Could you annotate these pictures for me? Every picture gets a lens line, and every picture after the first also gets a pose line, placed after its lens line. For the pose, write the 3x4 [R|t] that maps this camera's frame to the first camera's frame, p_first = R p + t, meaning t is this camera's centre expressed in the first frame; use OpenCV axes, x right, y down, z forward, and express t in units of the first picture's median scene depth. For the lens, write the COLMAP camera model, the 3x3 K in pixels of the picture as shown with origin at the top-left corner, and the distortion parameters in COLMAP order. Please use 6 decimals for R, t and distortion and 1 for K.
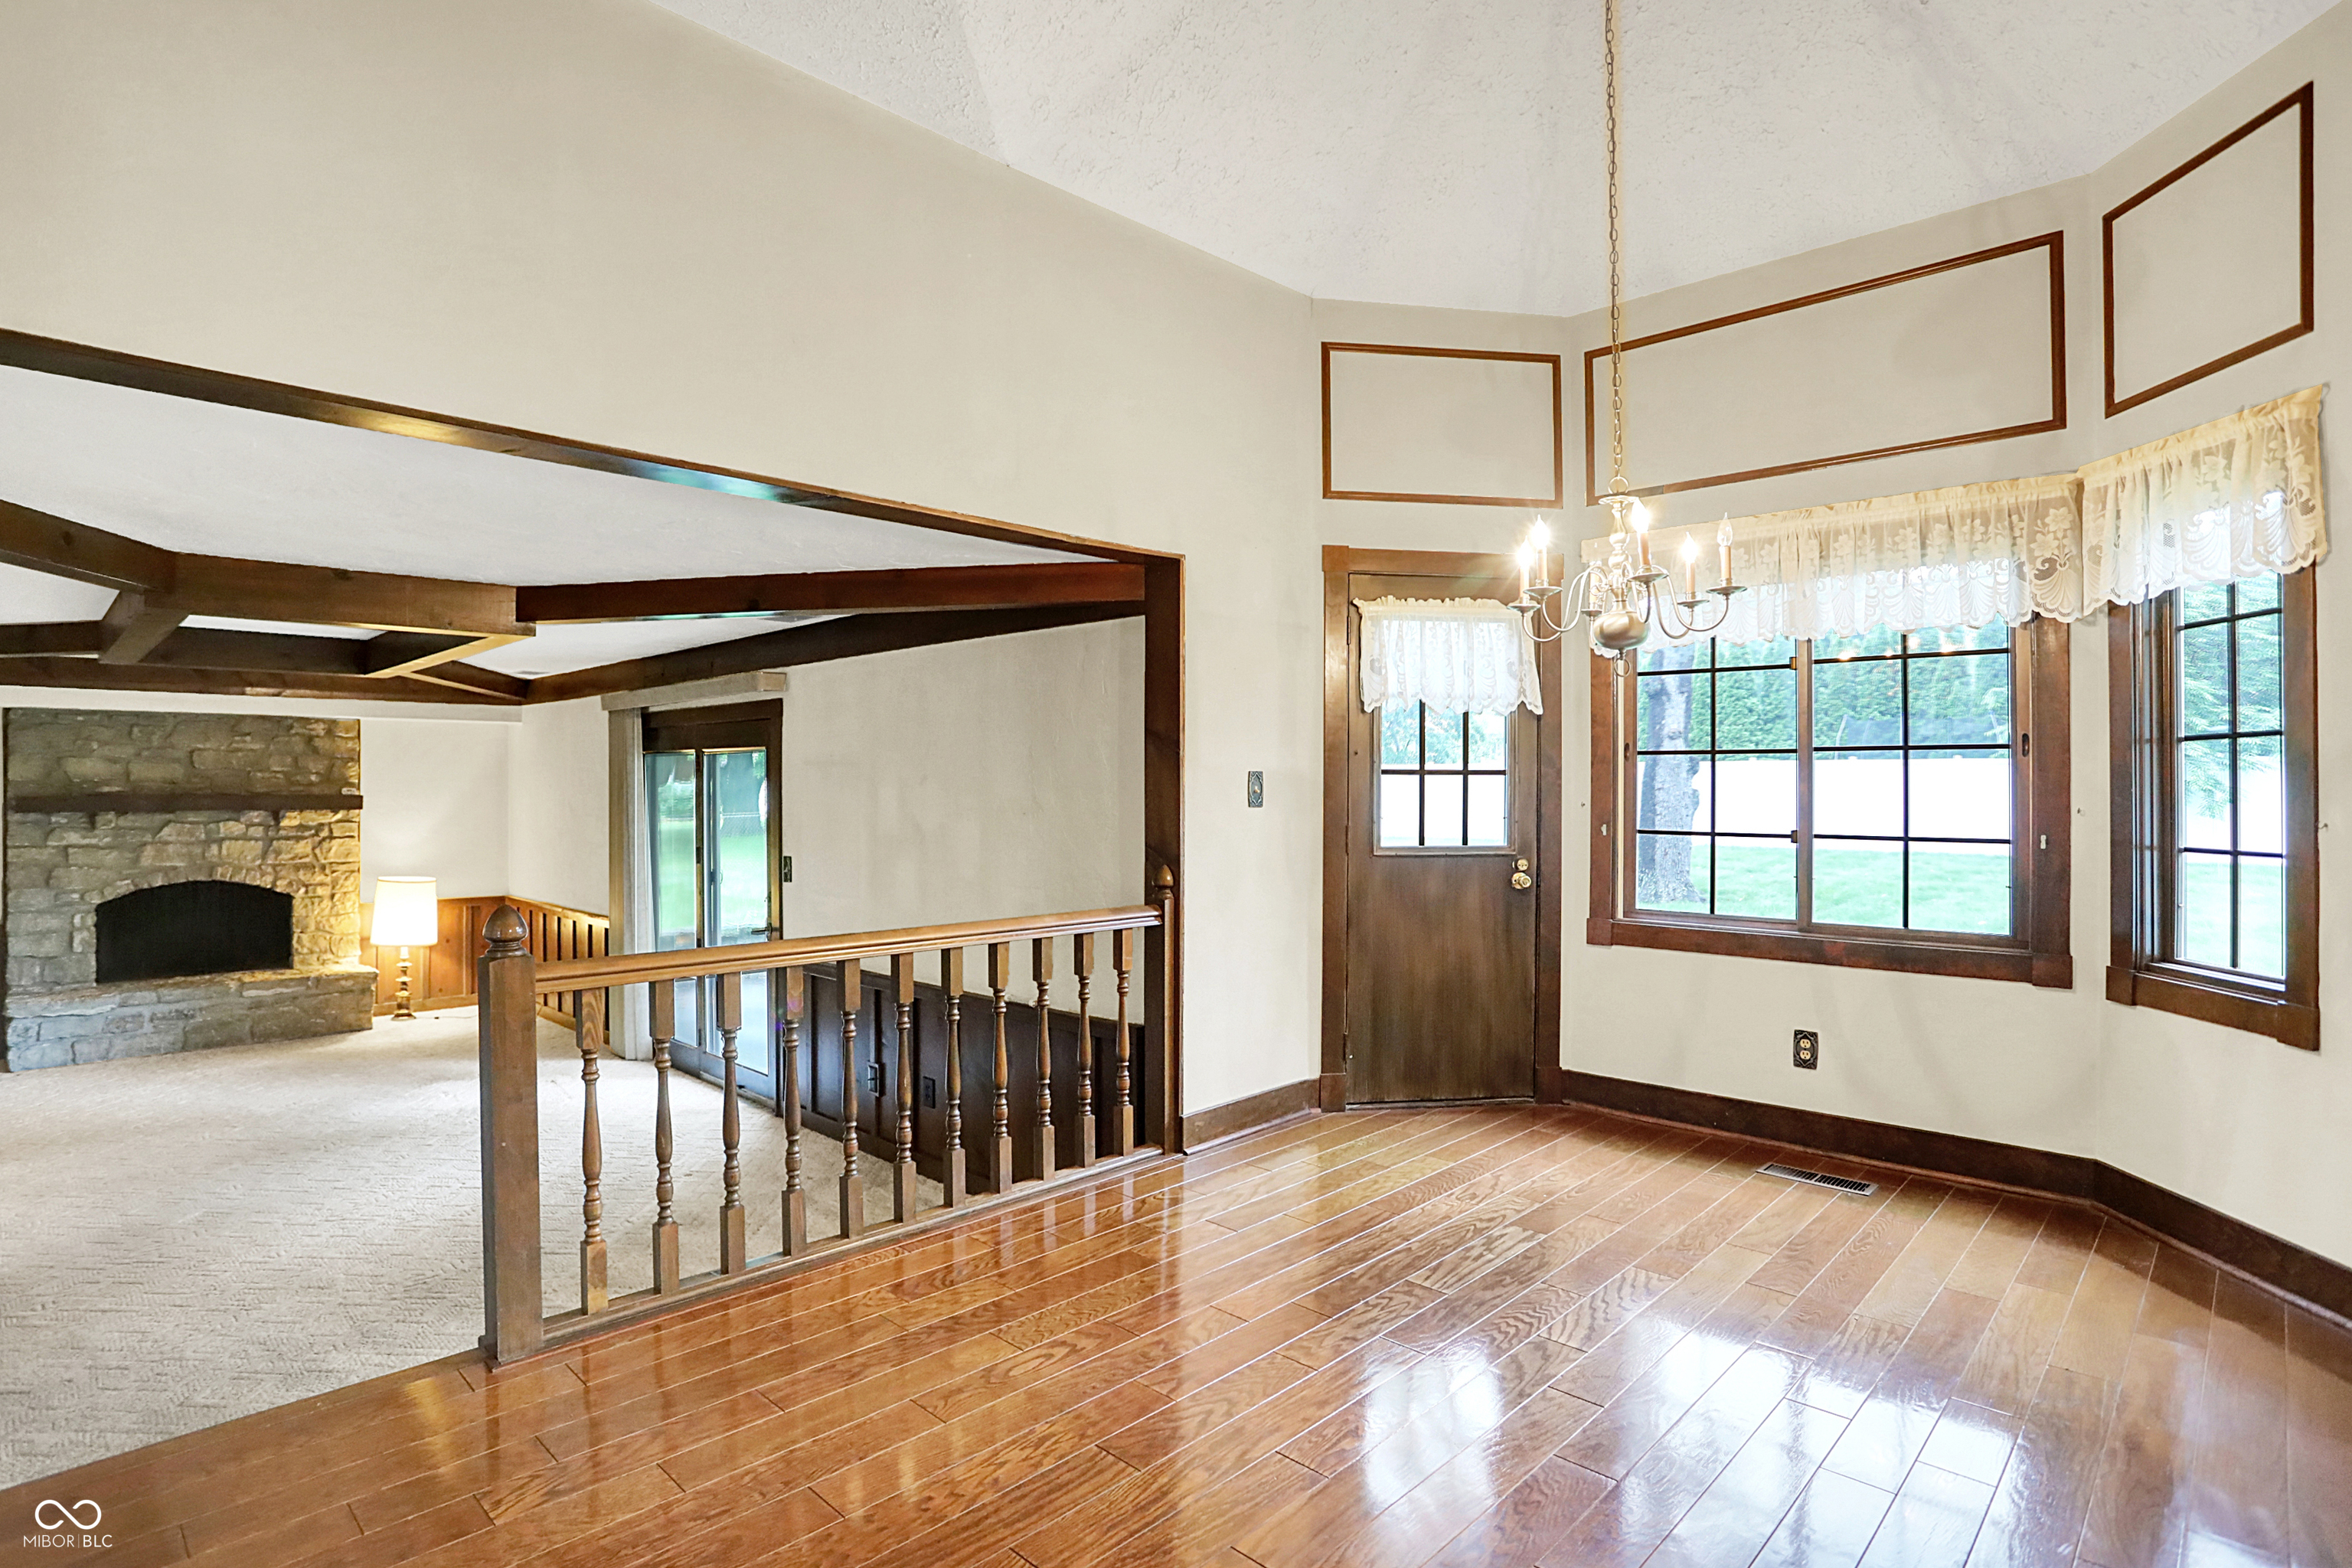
lens RADIAL K [[1186.3, 0, 1184.5], [0, 1186.3, 786.2], [0, 0, 1]] dist [-0.051573, 0.017679]
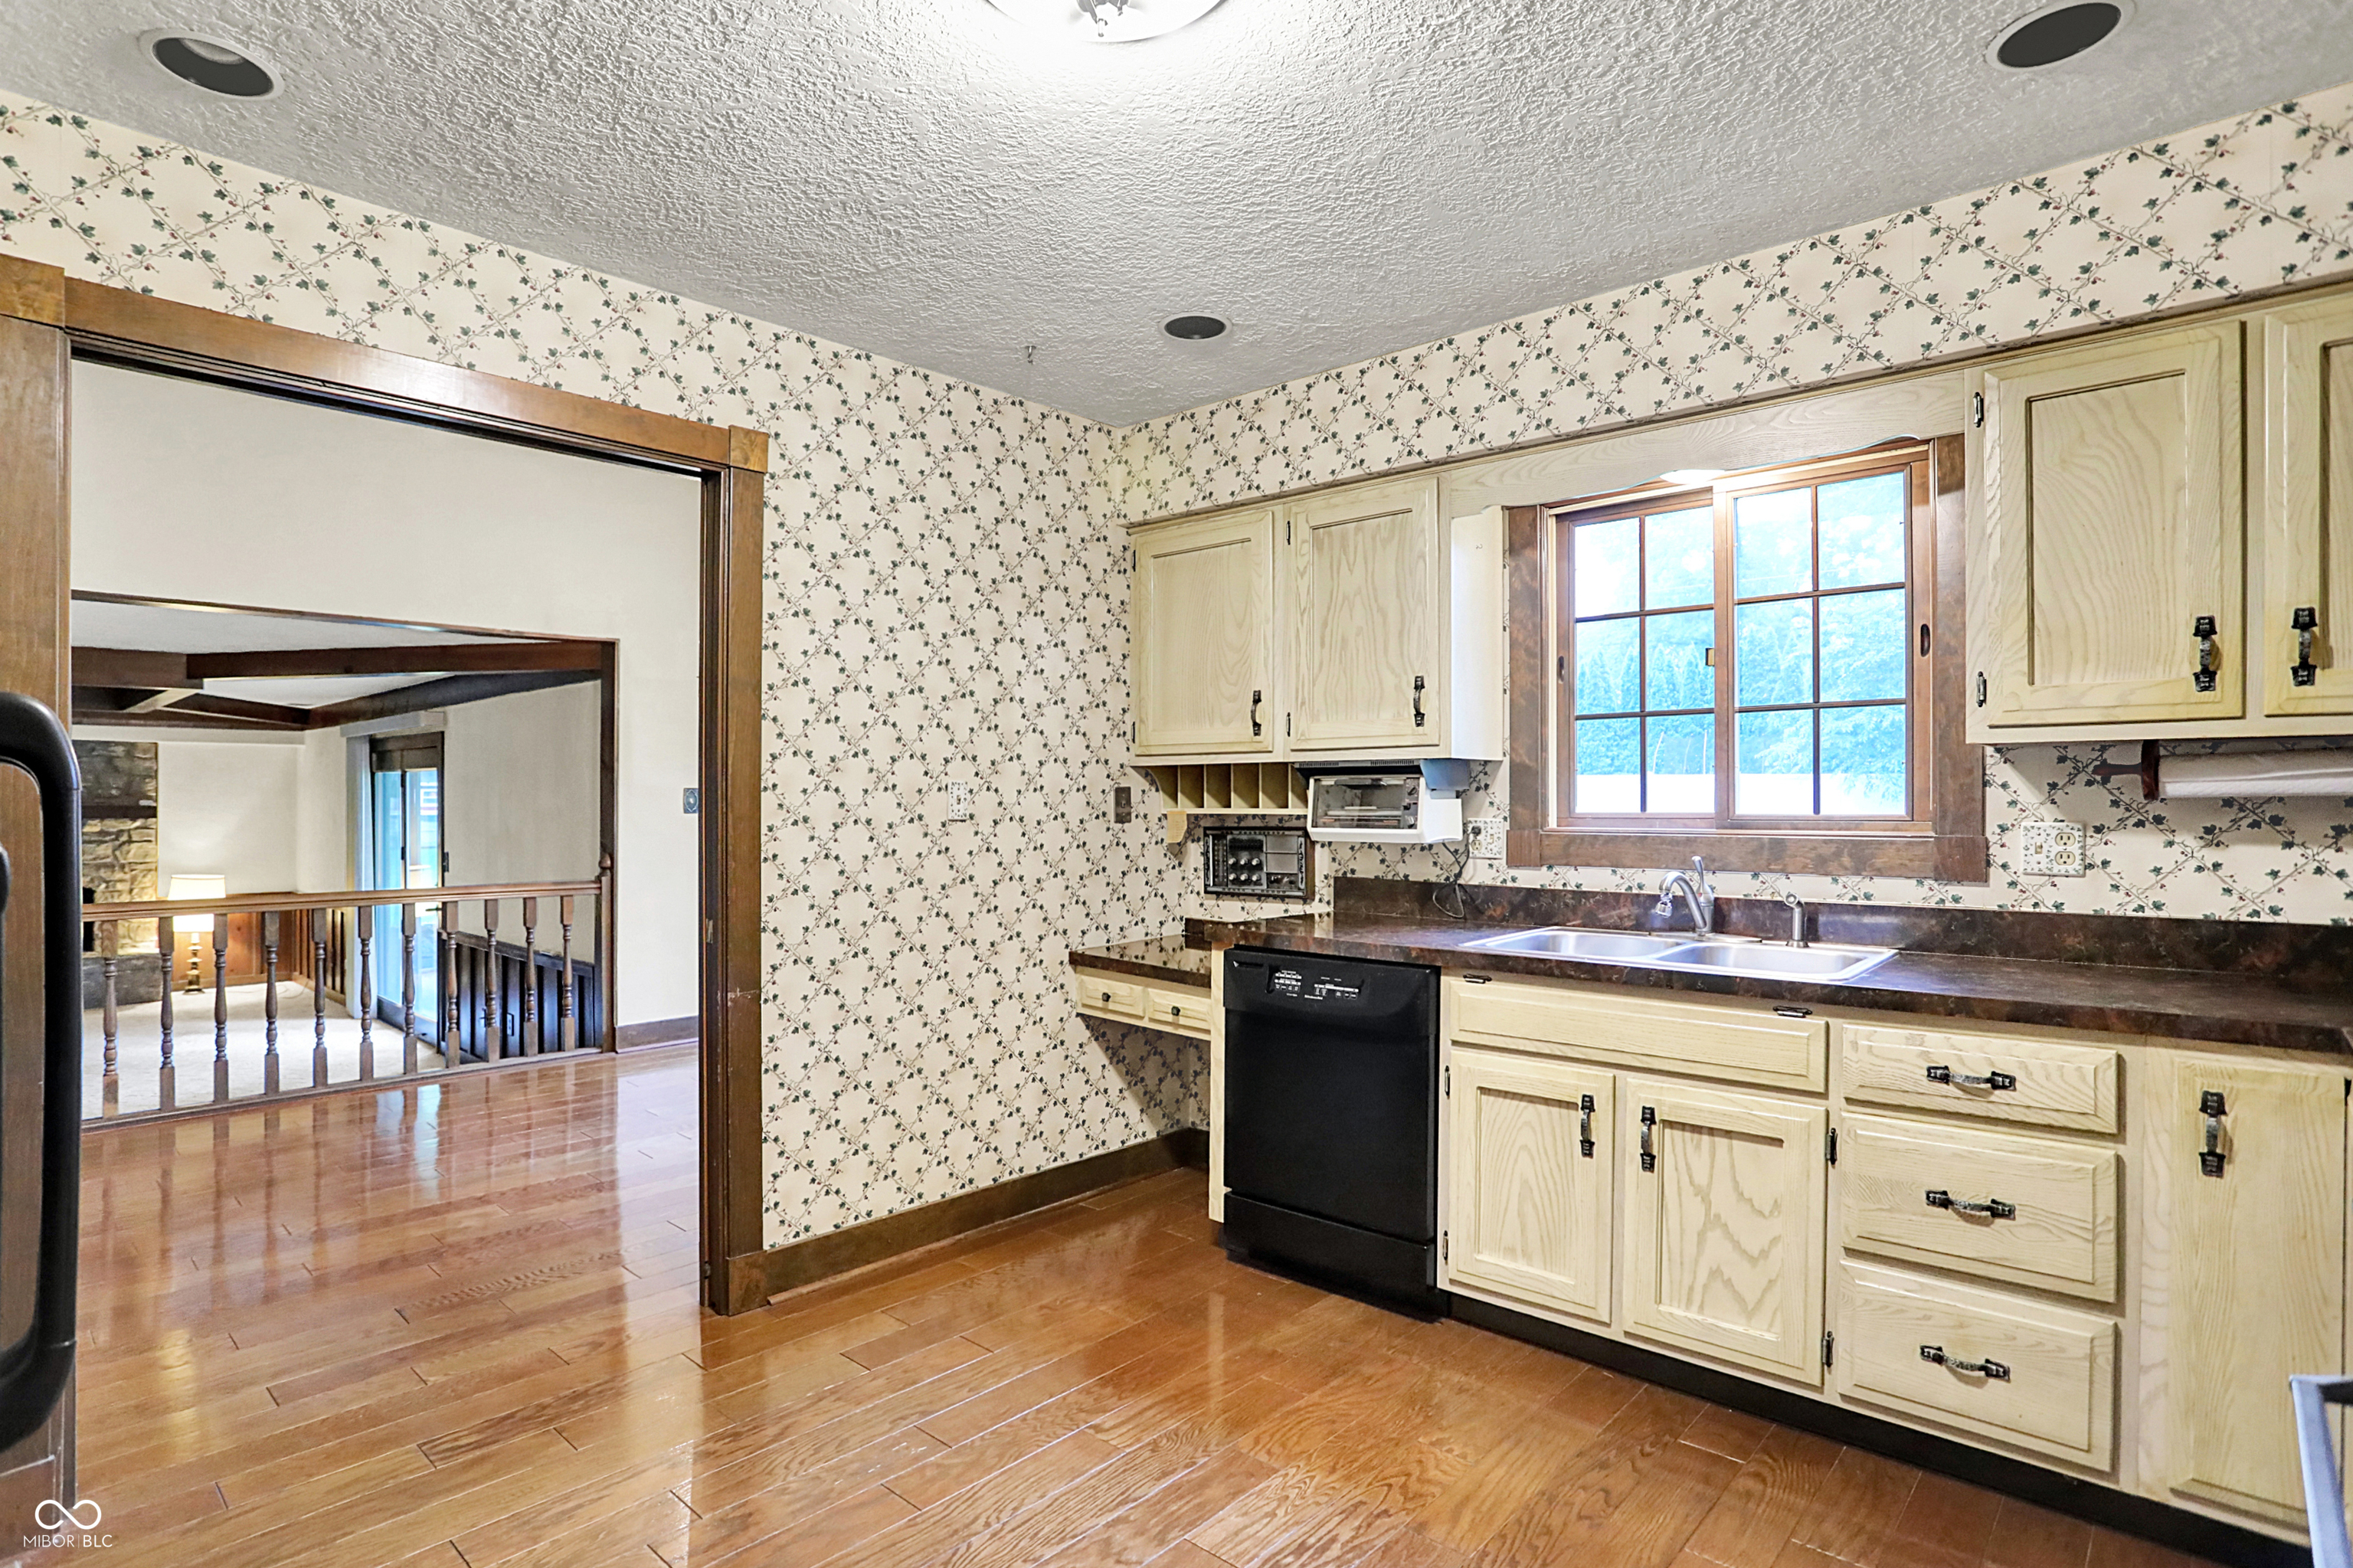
lens RADIAL K [[1186.8, 0, 1159.4], [0, 1186.8, 792.9], [0, 0, 1]] dist [-0.051573, 0.017679]
pose [[0.999661, -0.002978, 0.025871, 0.649408], [0.002949, 0.999995, 0.001171, -0.009306], [-0.025874, -0.001094, 0.999665, -0.472310]]
